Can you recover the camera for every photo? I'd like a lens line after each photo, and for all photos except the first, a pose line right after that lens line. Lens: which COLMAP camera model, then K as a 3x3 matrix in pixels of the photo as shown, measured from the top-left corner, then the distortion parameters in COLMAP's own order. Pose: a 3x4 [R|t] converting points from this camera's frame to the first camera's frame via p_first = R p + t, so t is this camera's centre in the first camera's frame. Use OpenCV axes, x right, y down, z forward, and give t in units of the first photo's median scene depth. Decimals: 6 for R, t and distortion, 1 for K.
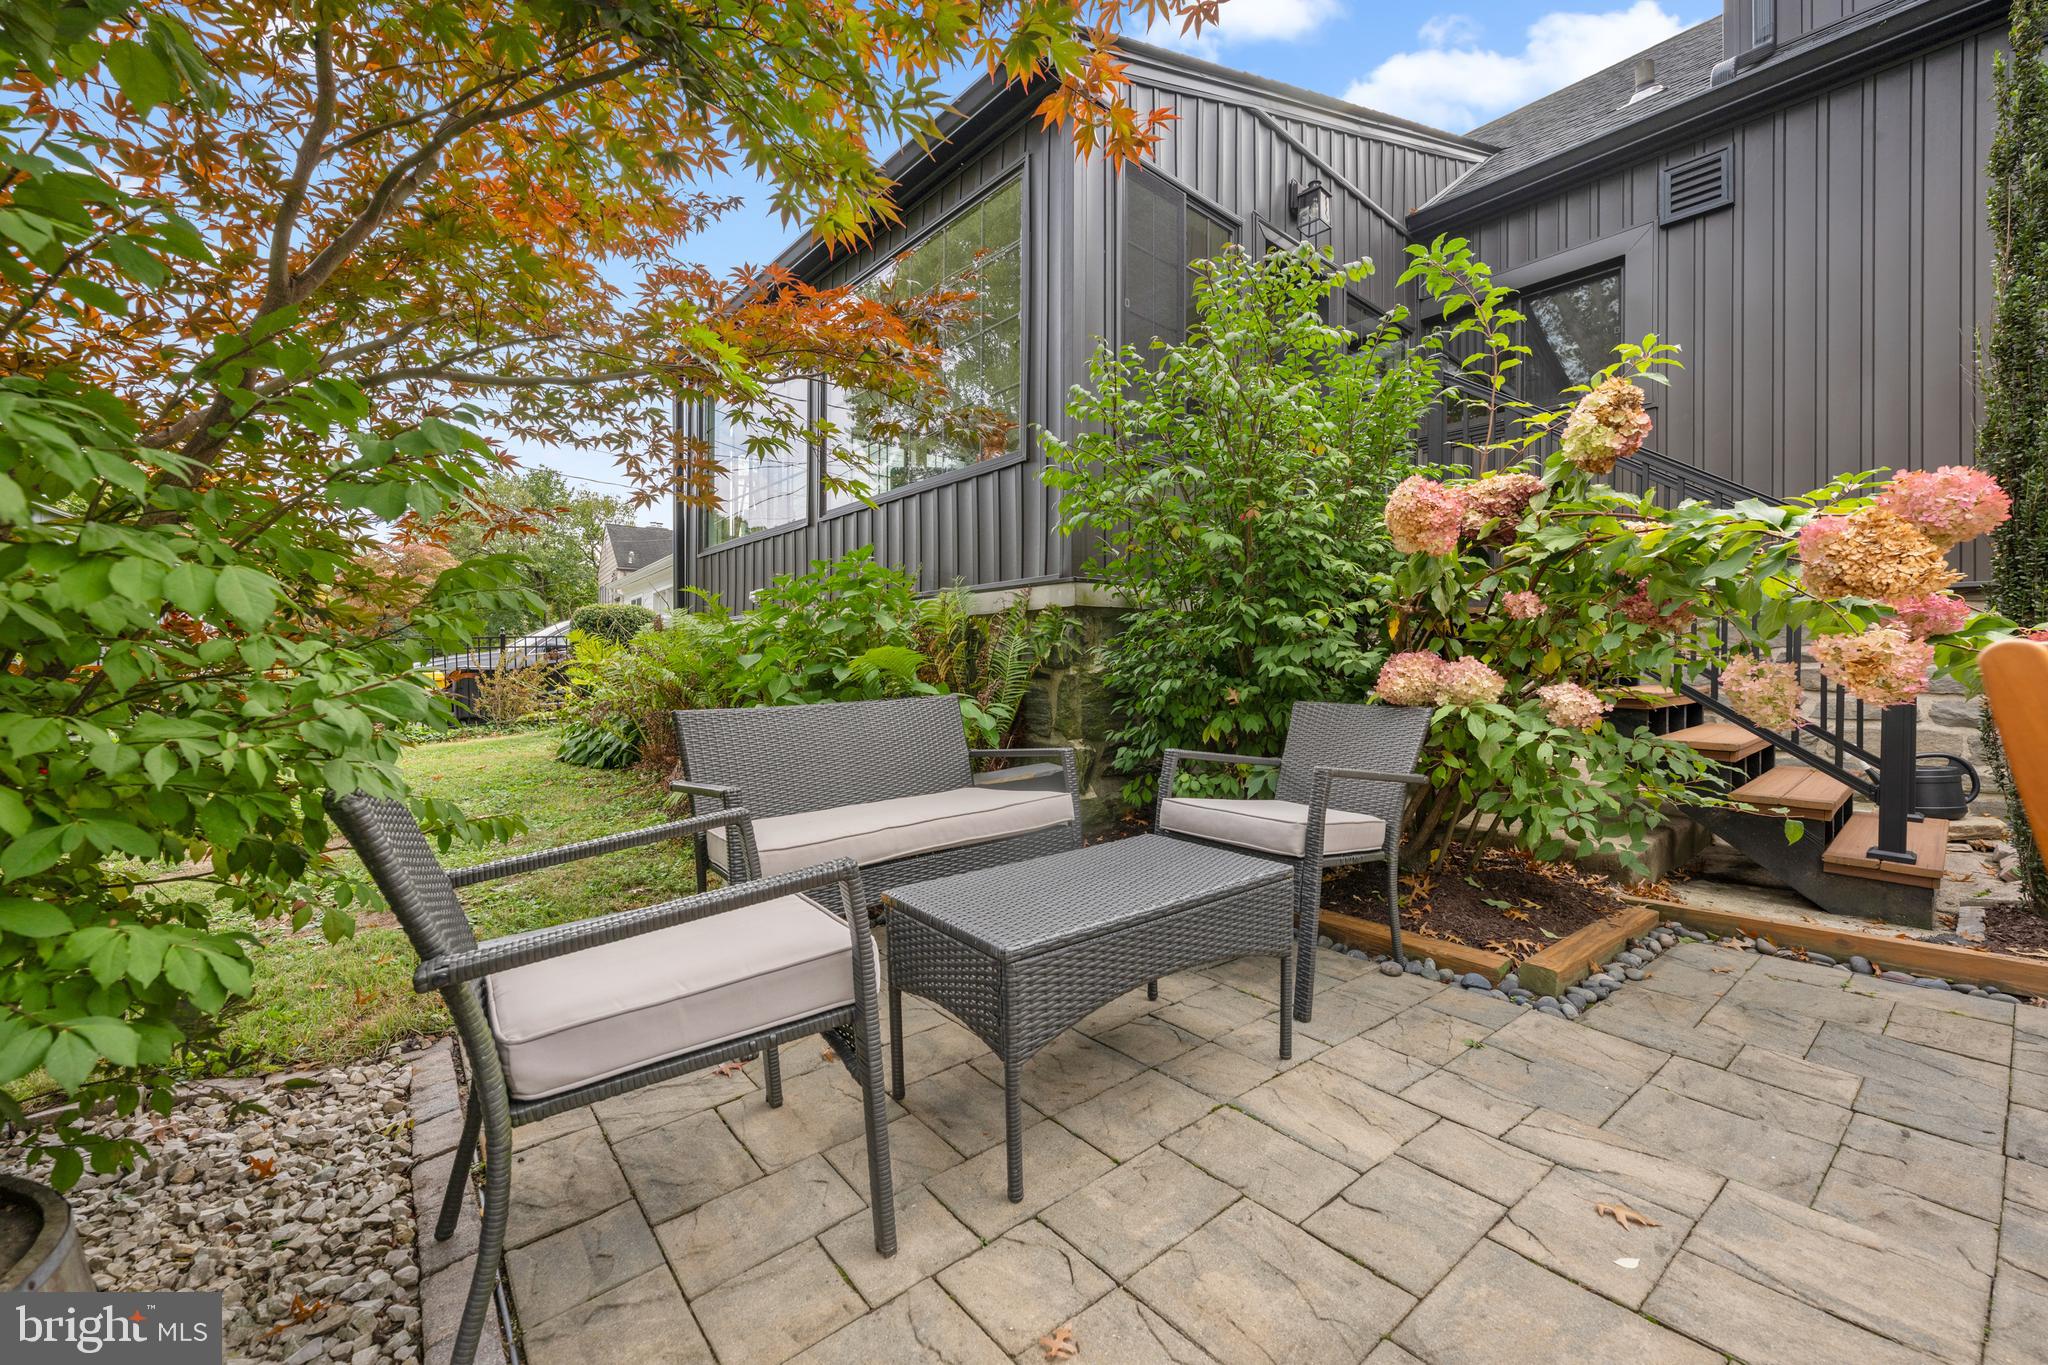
lens RADIAL K [[805.8, 0, 1027.6], [0, 805.8, 670.3], [0, 0, 1]] dist [0.001561, -0.000202]
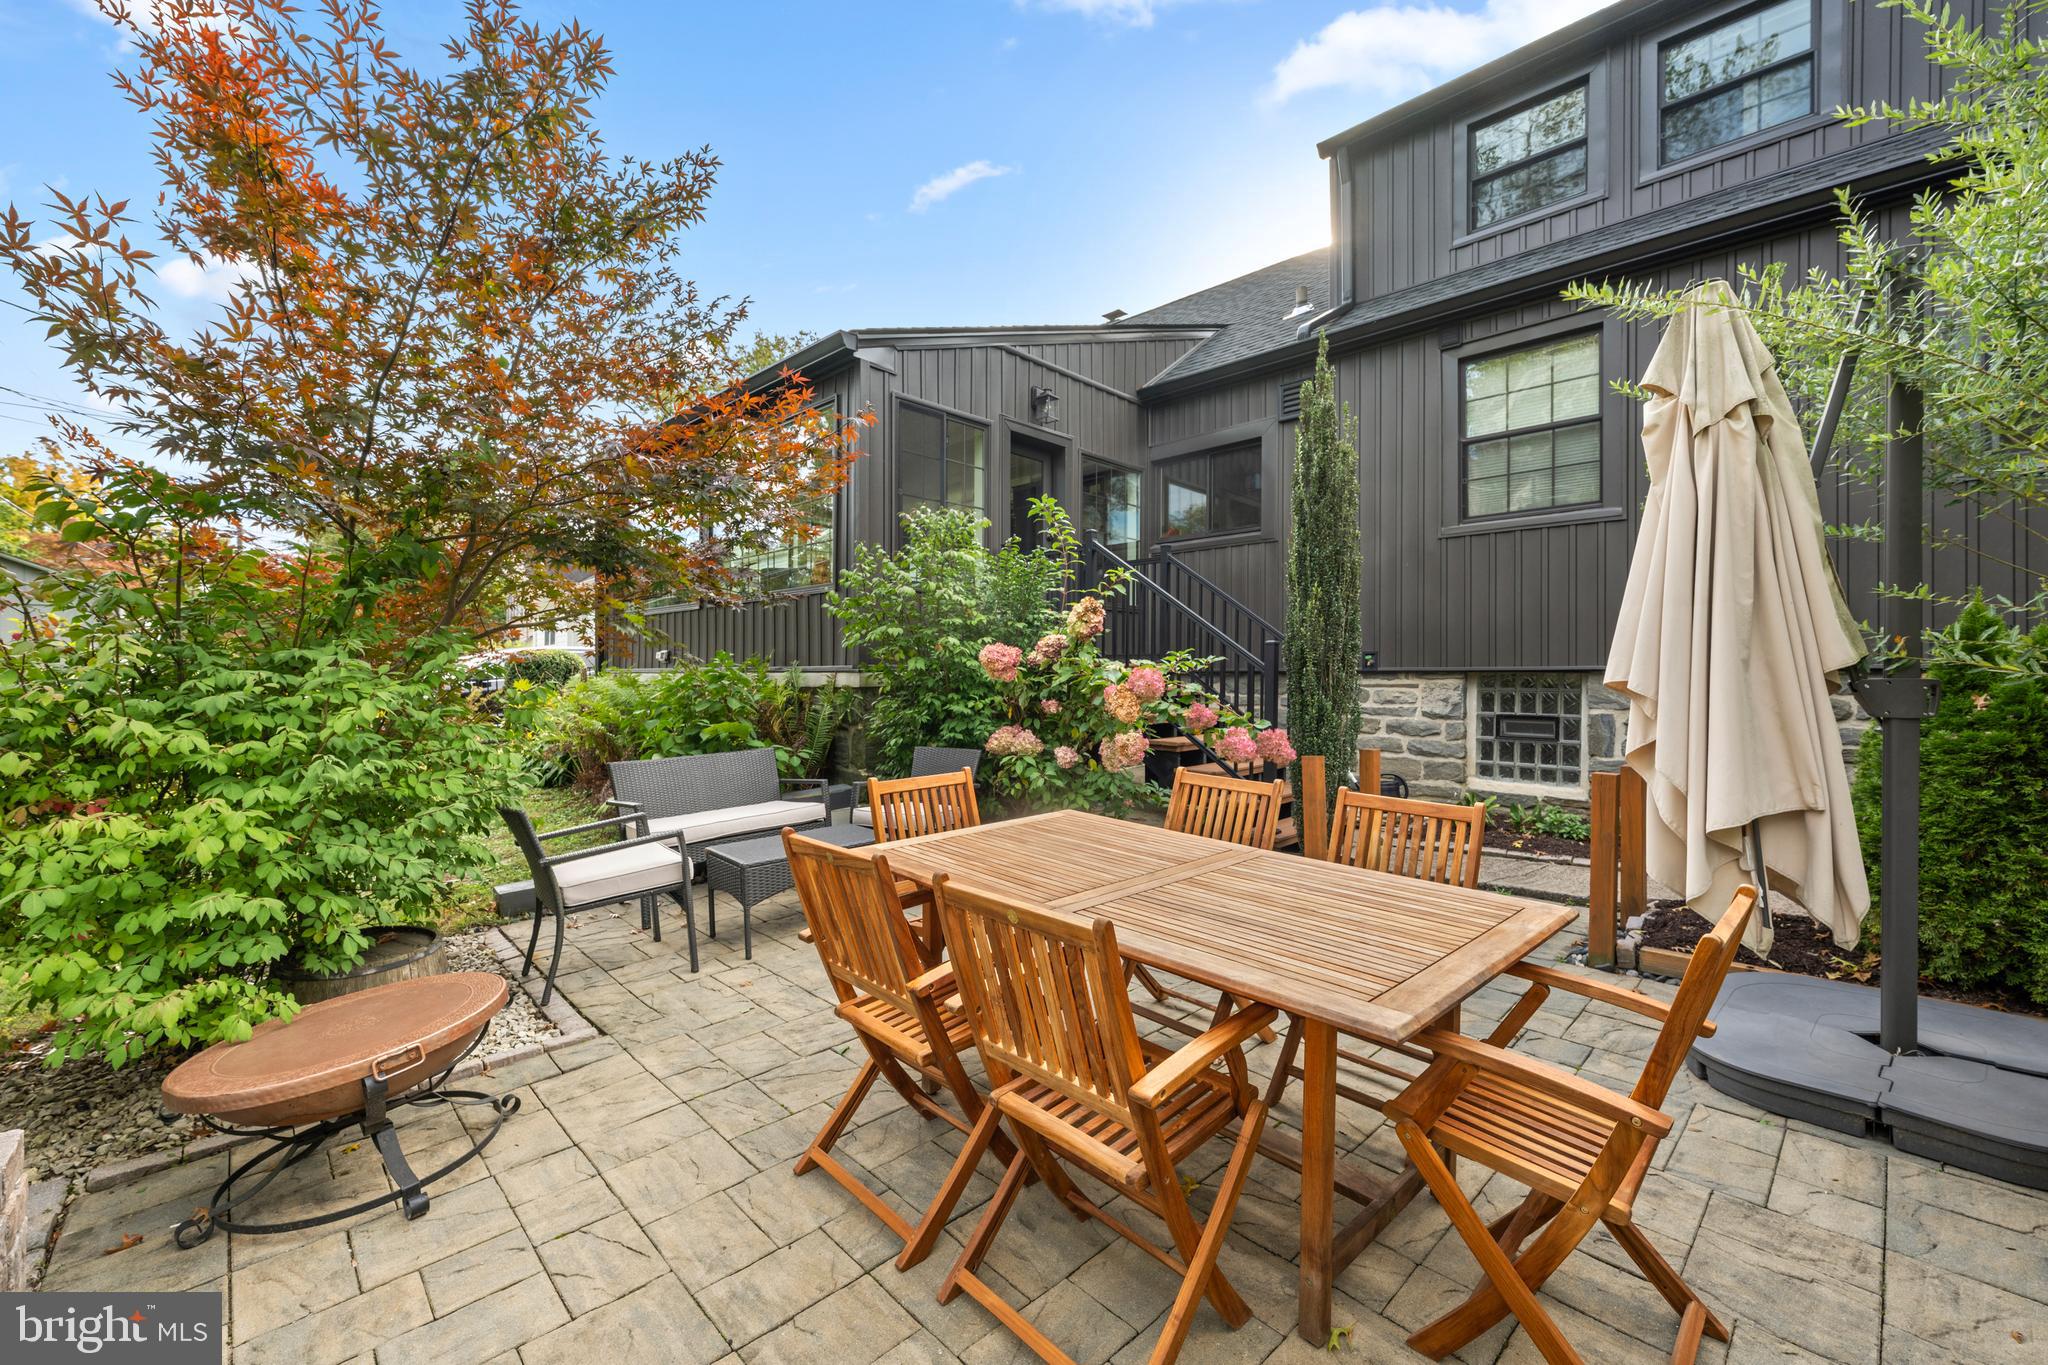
lens RADIAL K [[805.8, 0, 1022.2], [0, 805.8, 682.1], [0, 0, 1]] dist [0.001561, -0.000202]
pose [[0.996479, 0.001759, 0.083830, 0.302917], [-0.002562, 0.999952, 0.009484, -0.129321], [-0.083809, -0.009665, 0.996435, -0.785114]]
